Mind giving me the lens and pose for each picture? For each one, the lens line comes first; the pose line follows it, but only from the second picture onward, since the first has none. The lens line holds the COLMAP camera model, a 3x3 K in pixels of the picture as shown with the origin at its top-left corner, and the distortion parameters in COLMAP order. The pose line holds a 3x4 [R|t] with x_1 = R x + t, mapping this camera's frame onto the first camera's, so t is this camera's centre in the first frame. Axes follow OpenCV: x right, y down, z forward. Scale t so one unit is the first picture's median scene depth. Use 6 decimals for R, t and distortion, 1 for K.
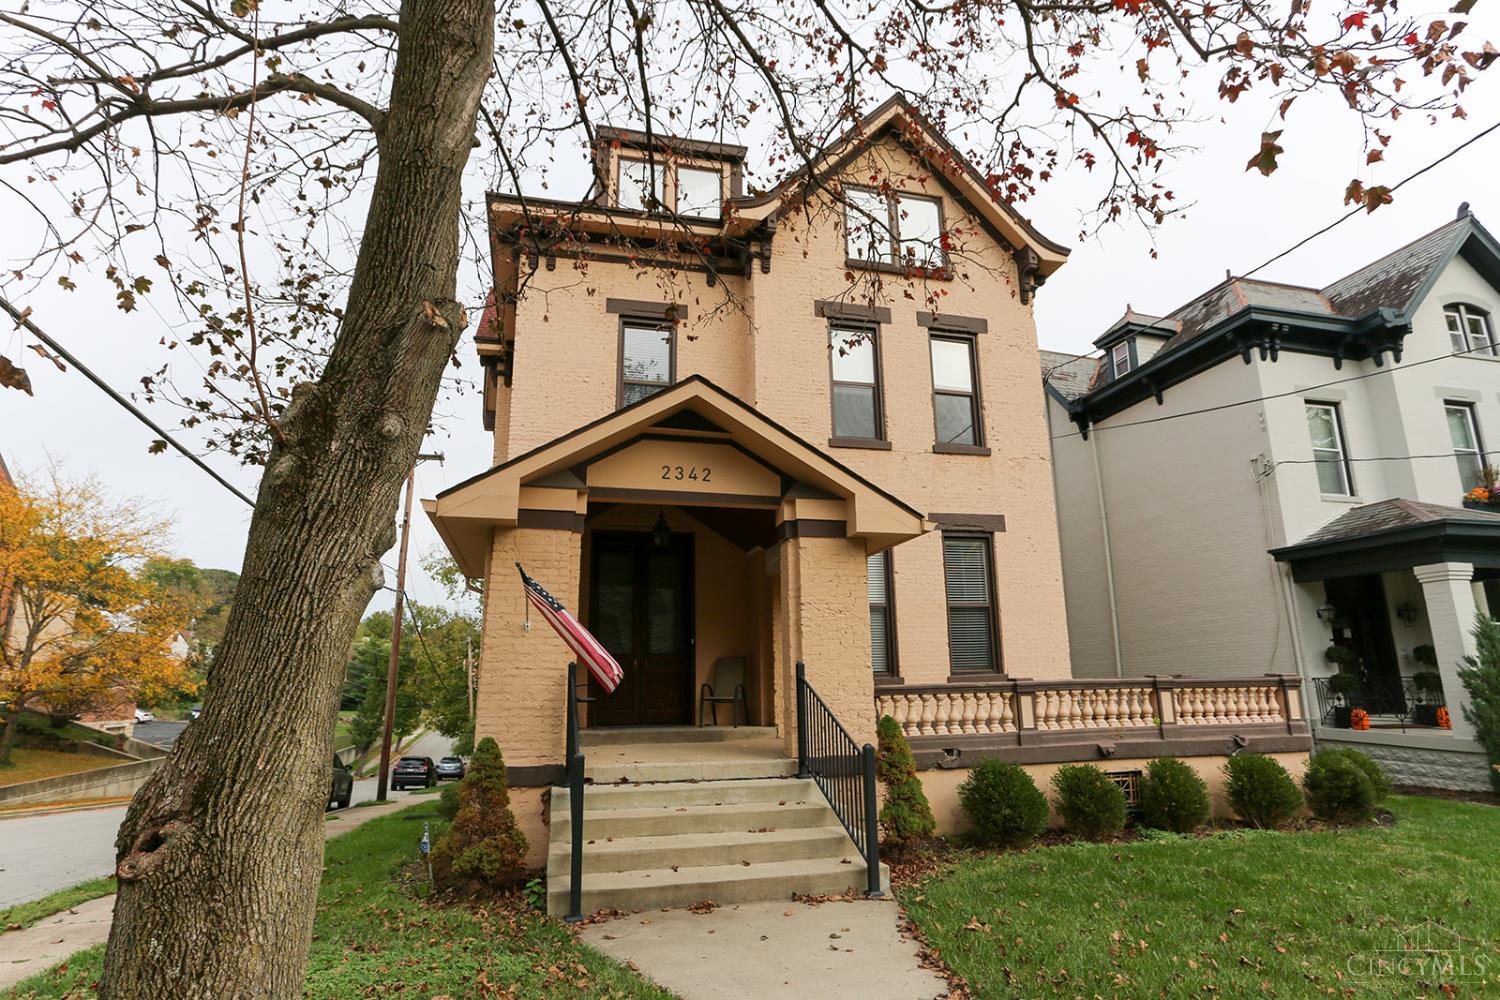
lens RADIAL K [[814.0, 0, 750.8], [0, 814.0, 498.5], [0, 0, 1]] dist [-0.003960, 0.002972]
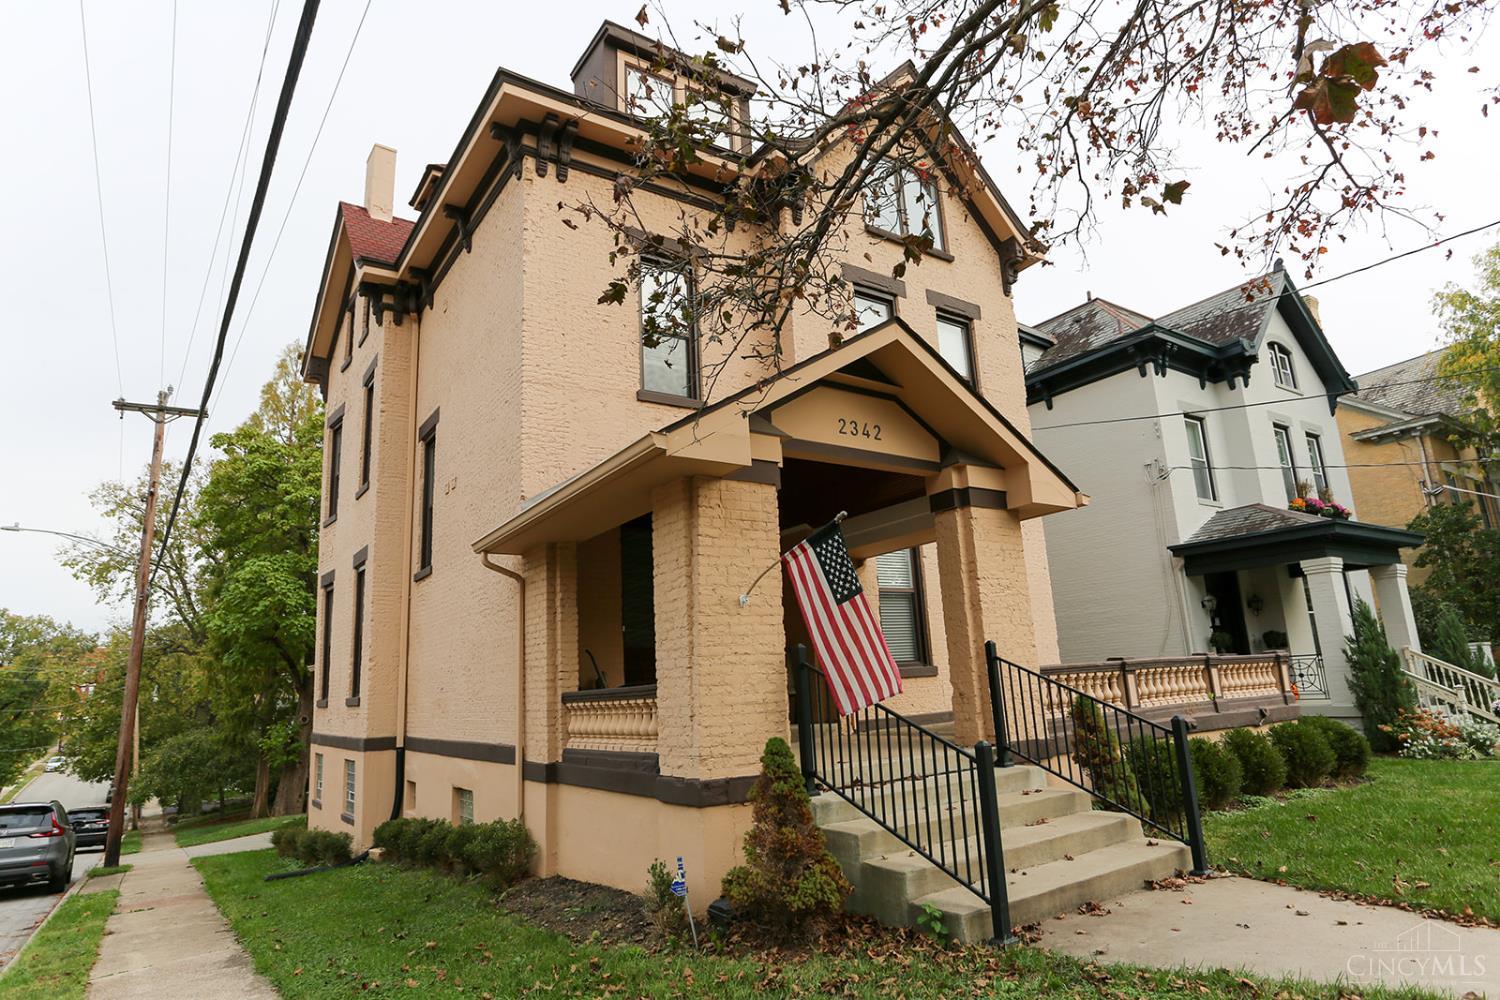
lens RADIAL K [[860.2, 0, 751.2], [0, 860.2, 501.0], [0, 0, 1]] dist [-0.007265, -0.002195]
pose [[0.939791, 0.040091, 0.339391, -0.313807], [-0.039641, 0.999180, -0.008264, 0.036802], [-0.339444, -0.005687, 0.940609, 0.106635]]
